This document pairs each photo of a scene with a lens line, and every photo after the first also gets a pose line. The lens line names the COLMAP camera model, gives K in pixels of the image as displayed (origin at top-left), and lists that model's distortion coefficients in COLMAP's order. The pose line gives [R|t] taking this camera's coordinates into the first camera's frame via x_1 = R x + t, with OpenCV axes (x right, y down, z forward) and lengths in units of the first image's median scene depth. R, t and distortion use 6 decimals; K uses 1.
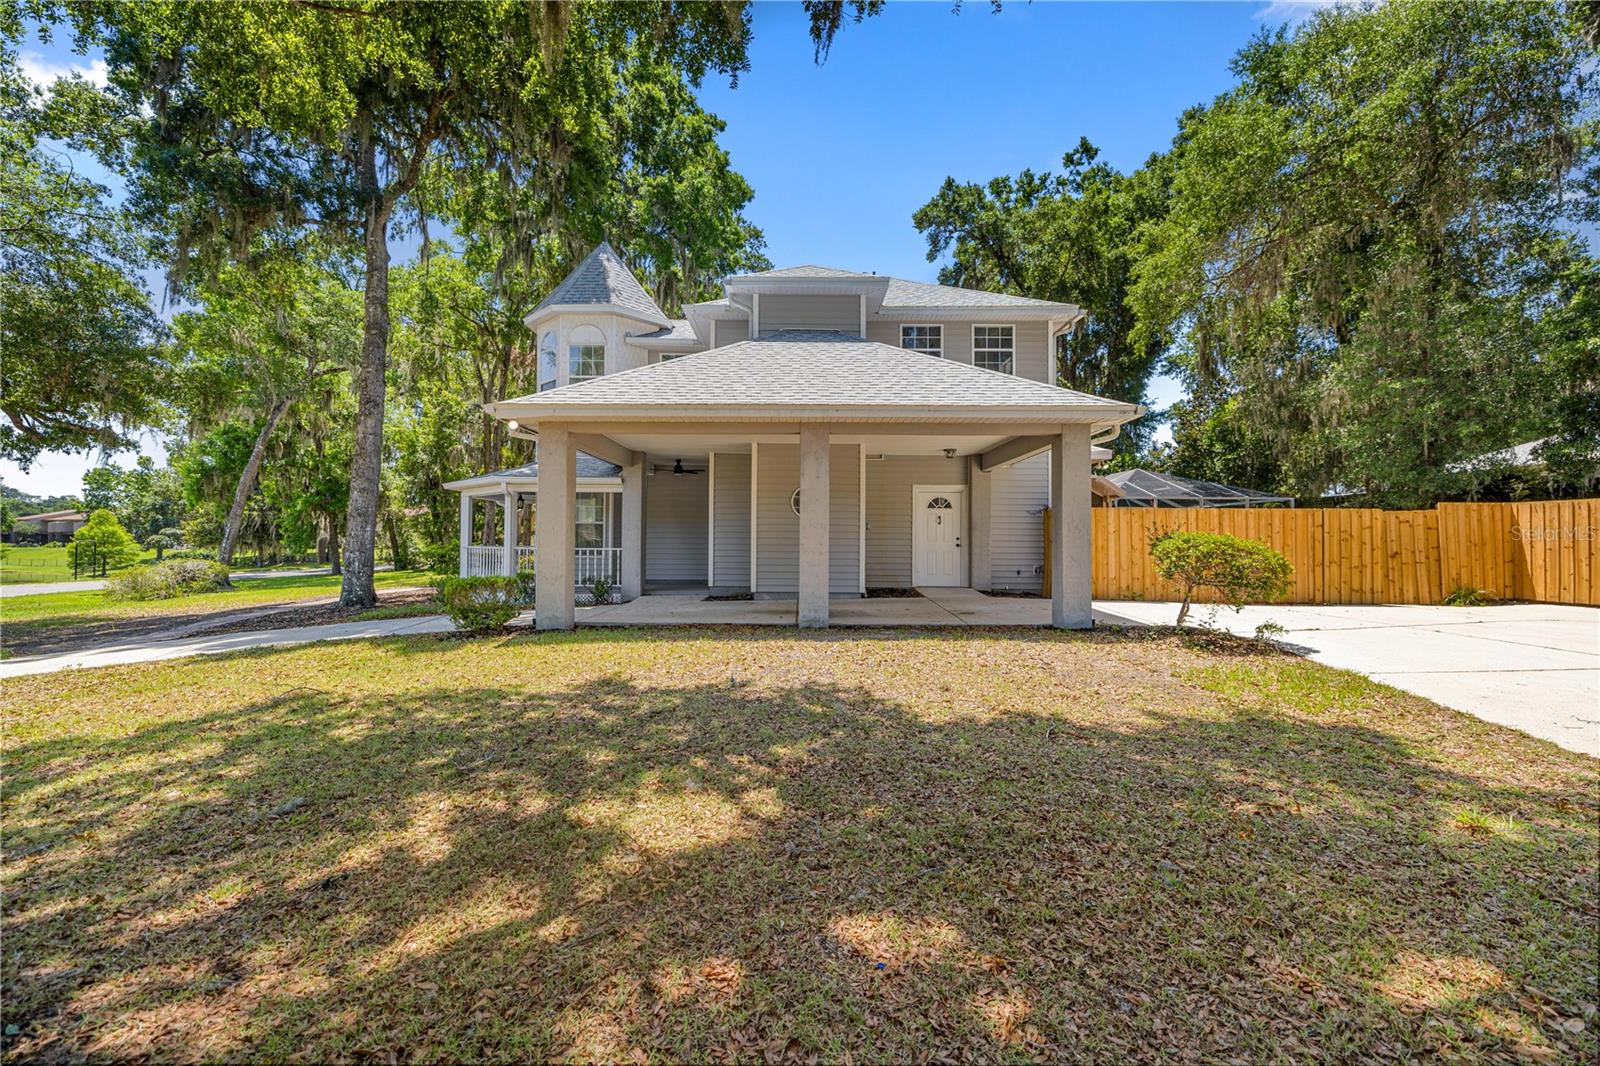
lens RADIAL K [[666.7, 0, 800.0], [0, 666.7, 533.0], [0, 0, 1]] dist [-0.000285, -0.000028]
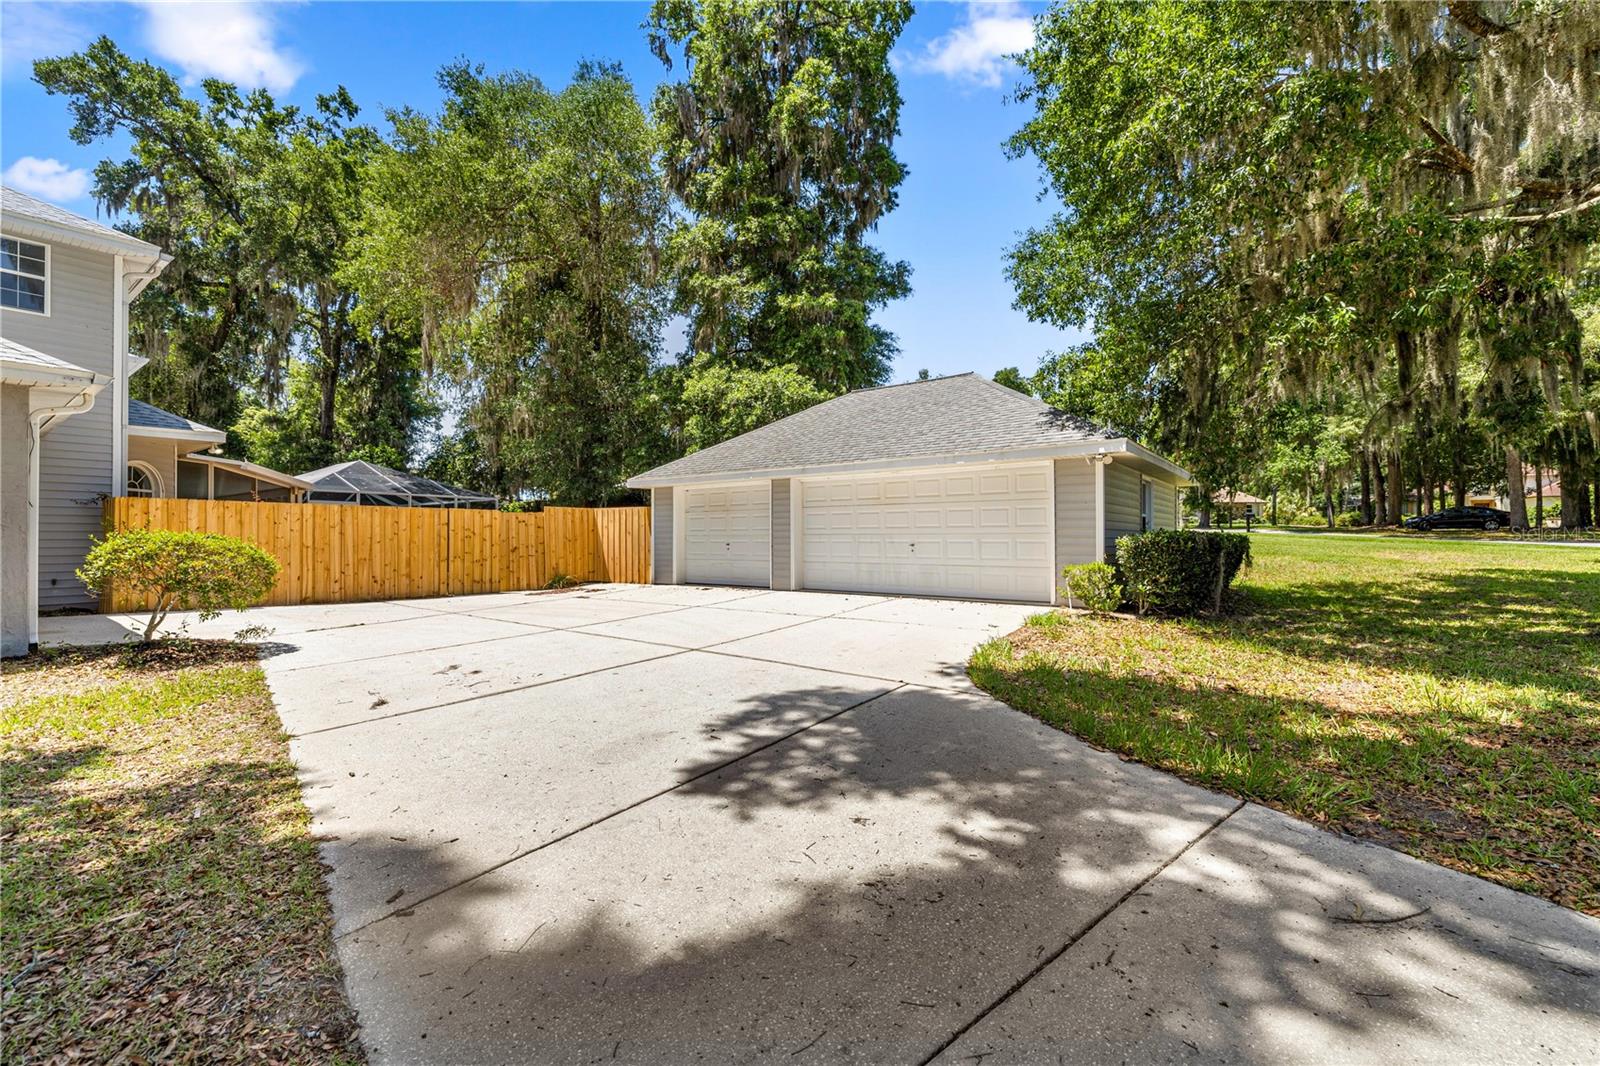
lens RADIAL K [[666.7, 0, 800.0], [0, 666.7, 533.0], [0, 0, 1]] dist [-0.000285, -0.000028]
pose [[0.603189, 0.000946, 0.797598, 0.206056], [-0.006887, 0.999968, 0.004022, -0.003420], [-0.797568, -0.007919, 0.603176, -0.091567]]
